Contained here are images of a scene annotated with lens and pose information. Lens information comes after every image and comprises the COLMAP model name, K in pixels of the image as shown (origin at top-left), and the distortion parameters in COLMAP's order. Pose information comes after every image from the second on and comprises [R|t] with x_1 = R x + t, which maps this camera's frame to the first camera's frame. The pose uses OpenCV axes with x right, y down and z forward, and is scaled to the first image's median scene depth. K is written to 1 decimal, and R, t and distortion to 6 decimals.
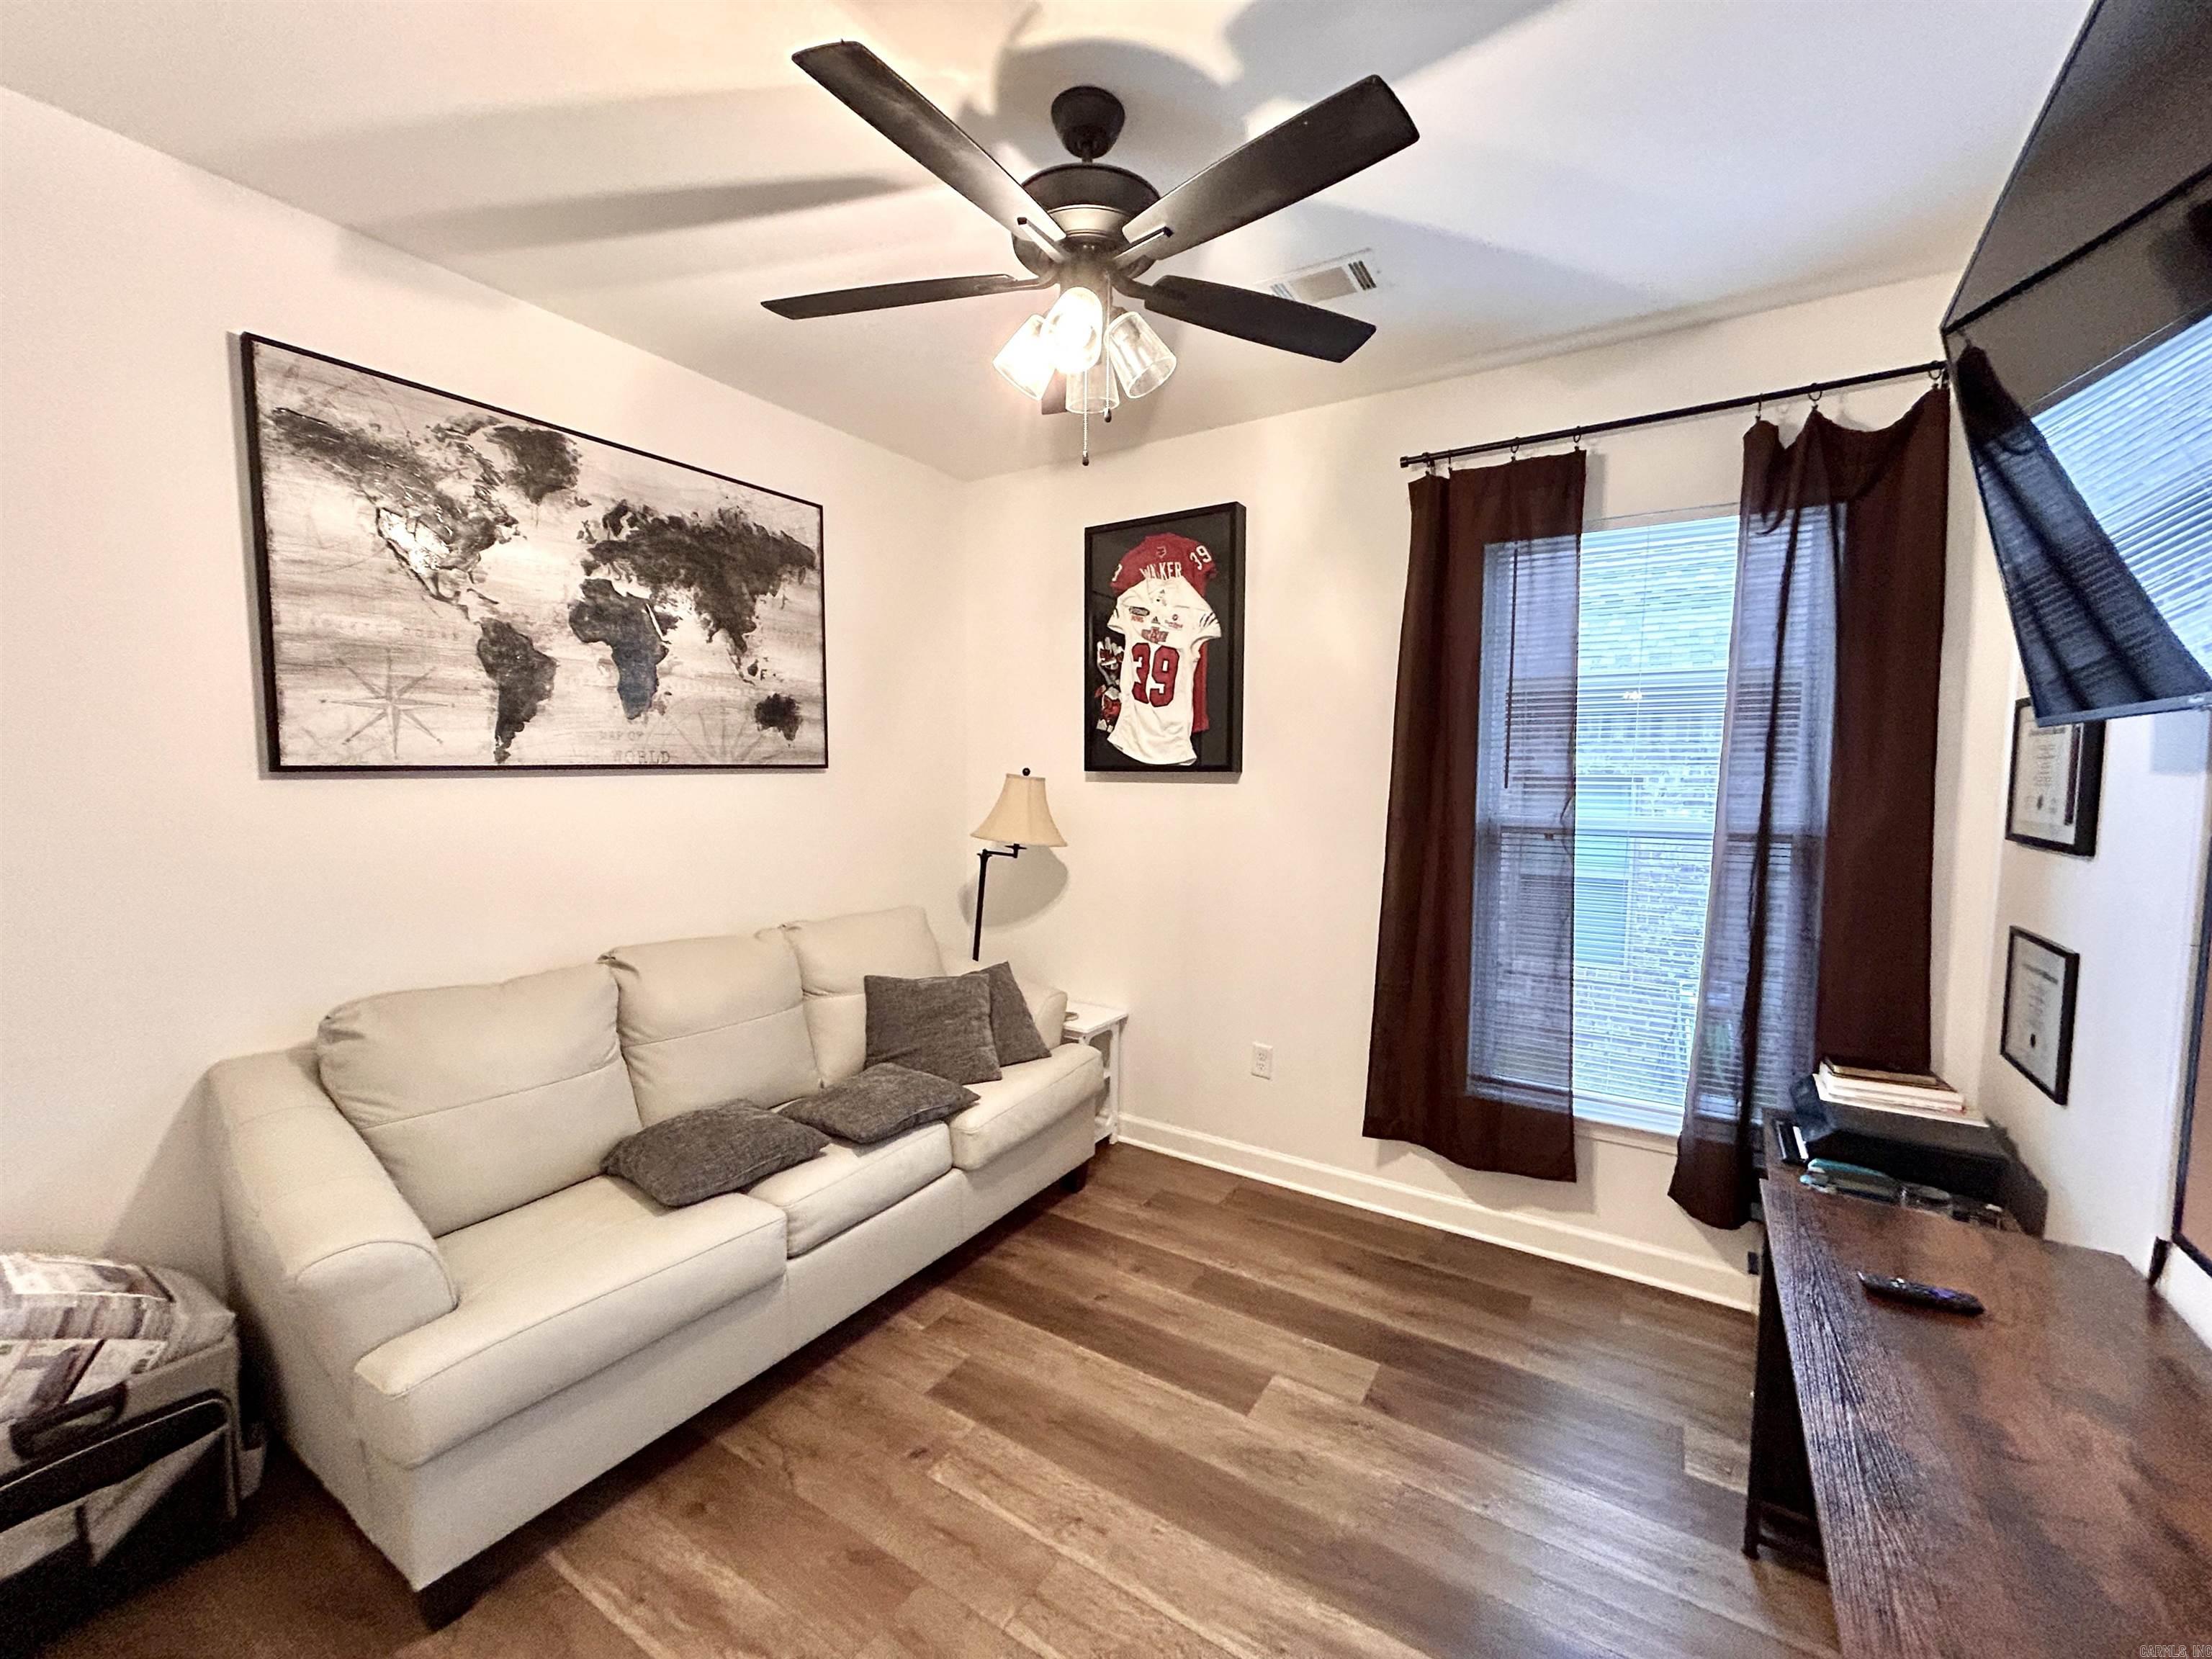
lens RADIAL K [[894.7, 0, 1101.0], [0, 894.7, 837.5], [0, 0, 1]] dist [-0.000106, -0.000744]
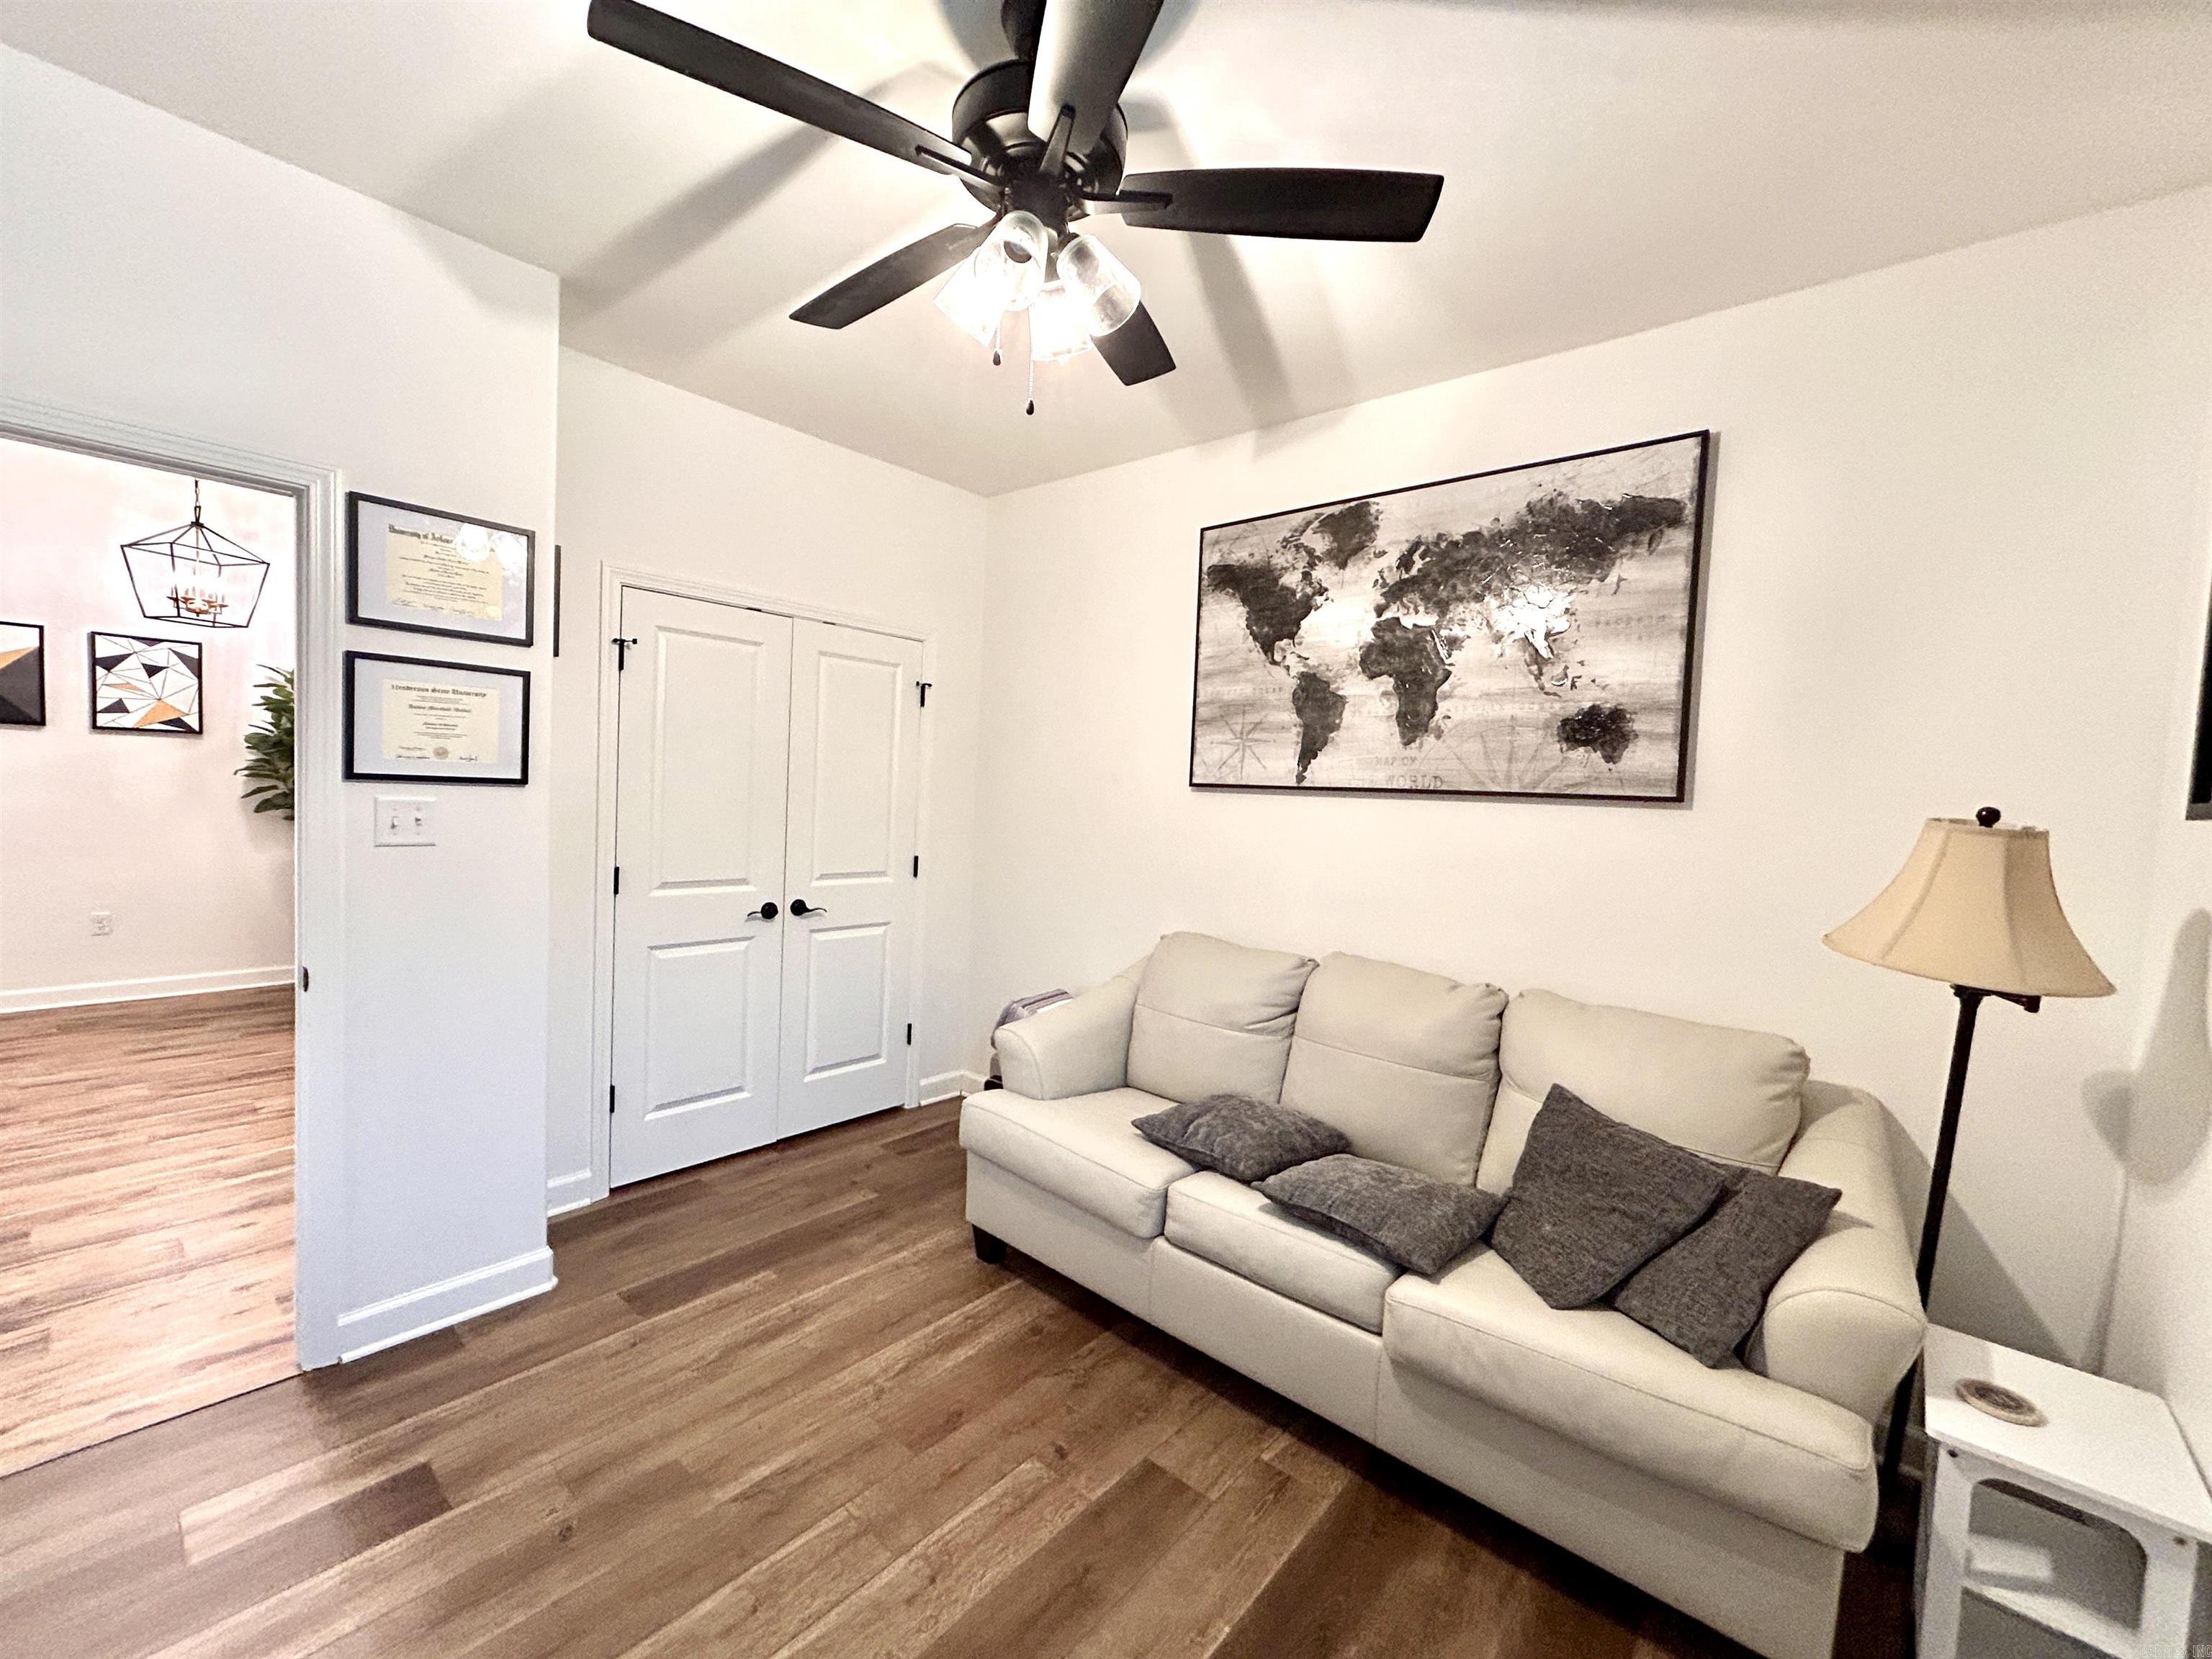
lens RADIAL K [[894.7, 0, 1105.2], [0, 894.7, 841.1], [0, 0, 1]] dist [-0.000106, -0.000744]
pose [[-0.139727, 0.043551, -0.989232, 0.585891], [-0.126619, 0.990045, 0.061472, -0.043824], [0.982061, 0.133844, -0.132822, 0.852957]]
